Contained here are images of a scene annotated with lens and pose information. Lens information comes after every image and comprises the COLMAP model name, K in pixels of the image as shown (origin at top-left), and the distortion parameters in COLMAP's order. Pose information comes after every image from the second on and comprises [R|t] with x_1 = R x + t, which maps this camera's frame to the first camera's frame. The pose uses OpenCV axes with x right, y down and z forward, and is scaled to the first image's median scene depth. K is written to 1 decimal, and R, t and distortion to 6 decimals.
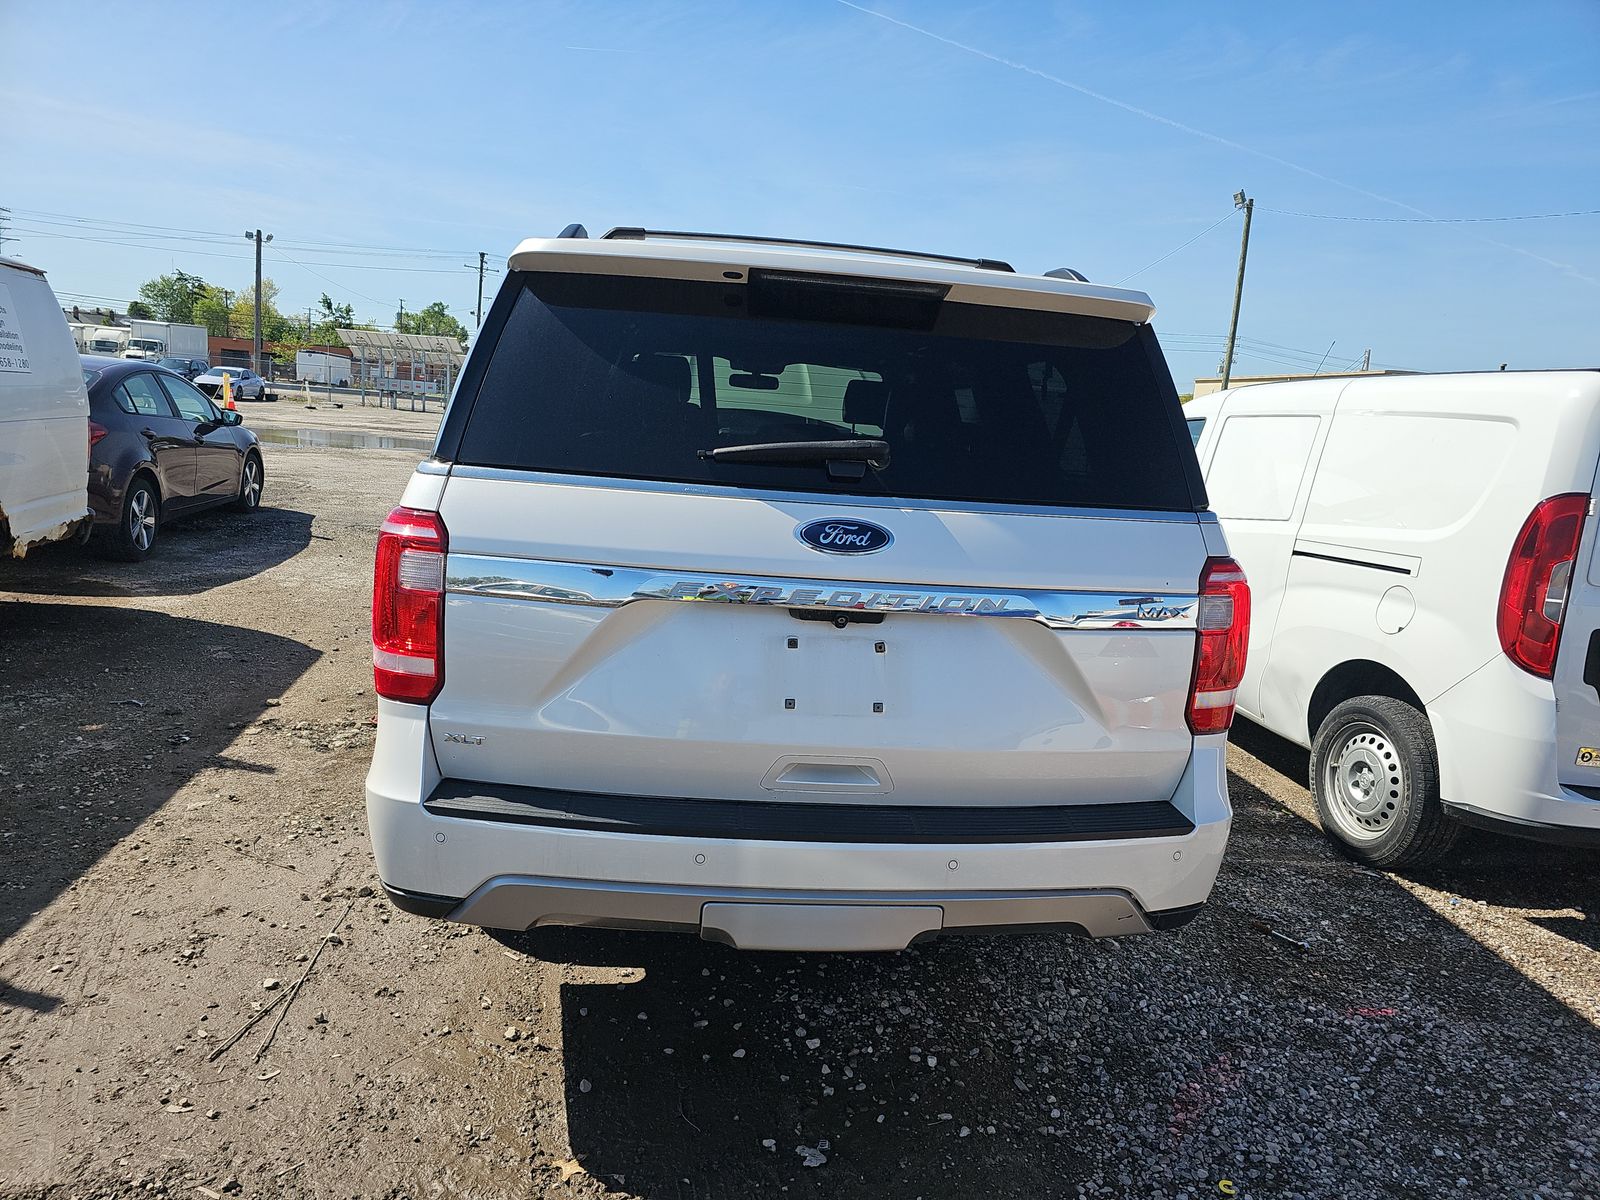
lens RADIAL K [[1071.2, 0, 799.2], [0, 1071.2, 597.4], [0, 0, 1]] dist [0.022352, -0.013663]
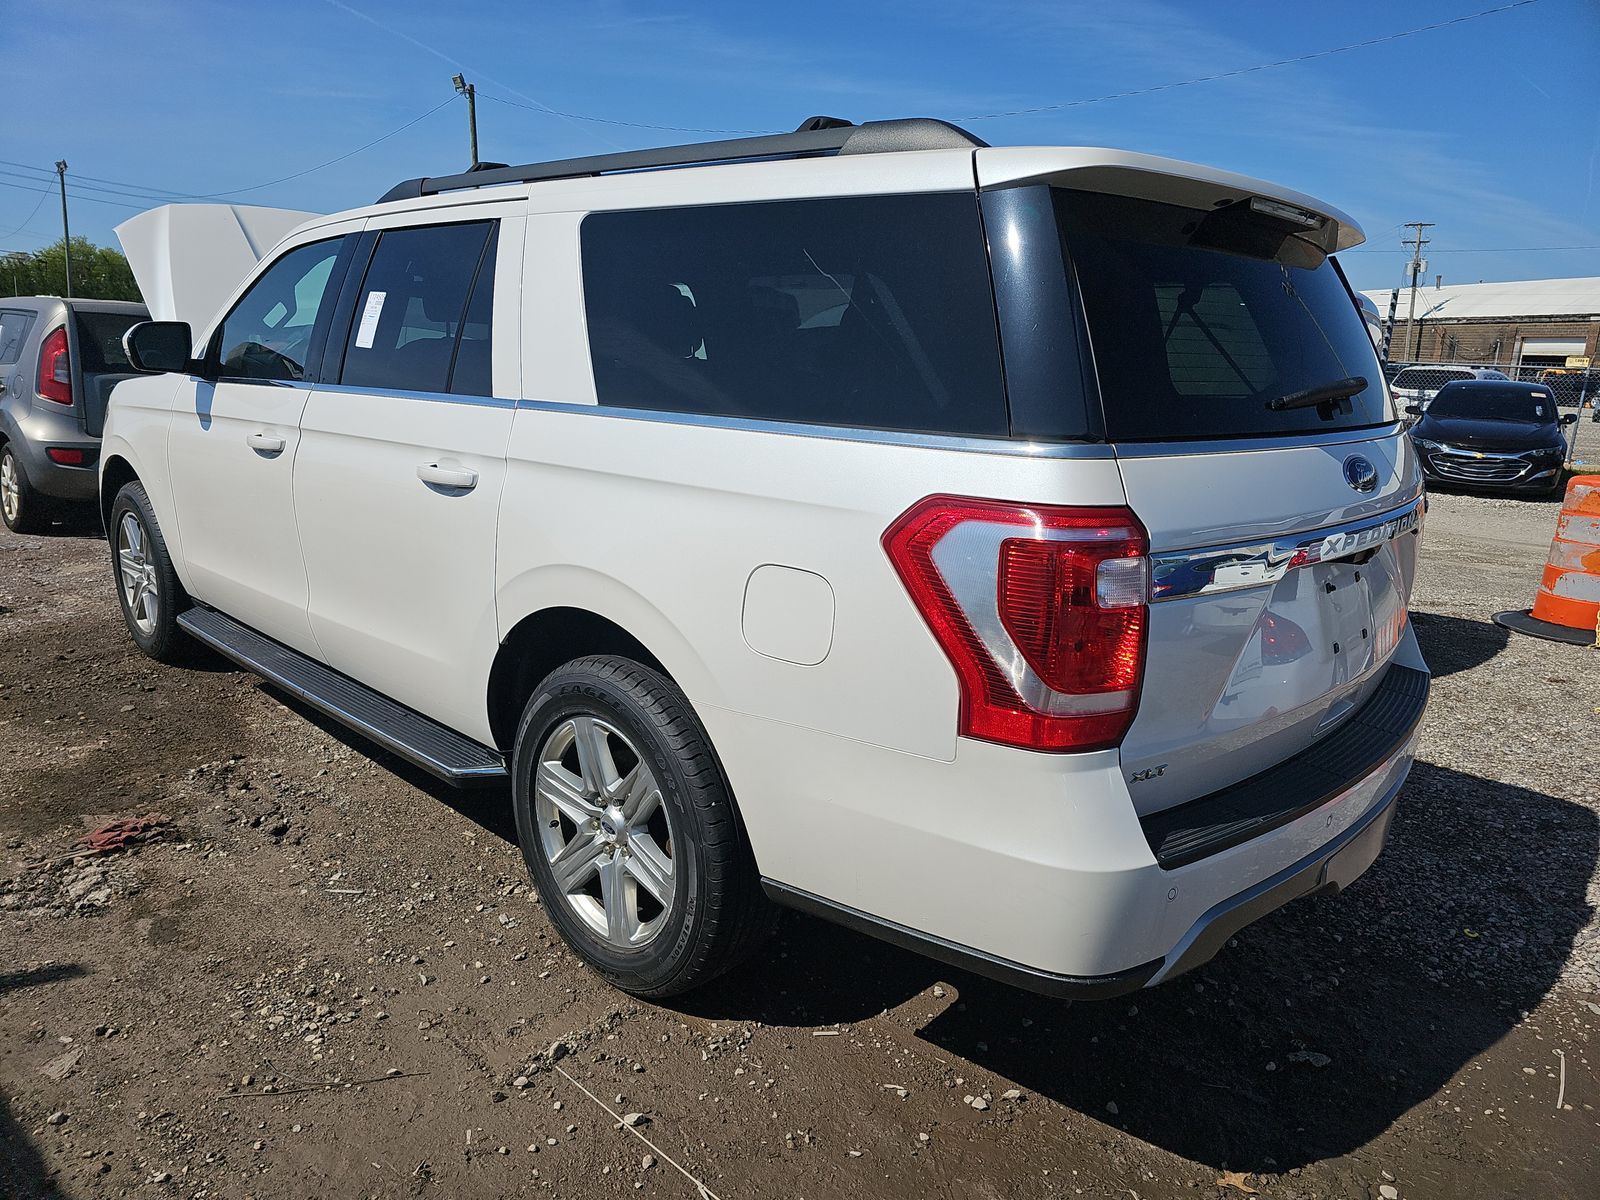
lens RADIAL K [[1074.3, 0, 799.0], [0, 1074.3, 600.0], [0, 0, 1]] dist [0.024500, -0.000309]
pose [[0.762785, -0.189464, 0.618274, -0.519086], [0.128544, 0.981460, 0.142170, -0.078804], [-0.633747, -0.028970, 0.772997, 0.272901]]
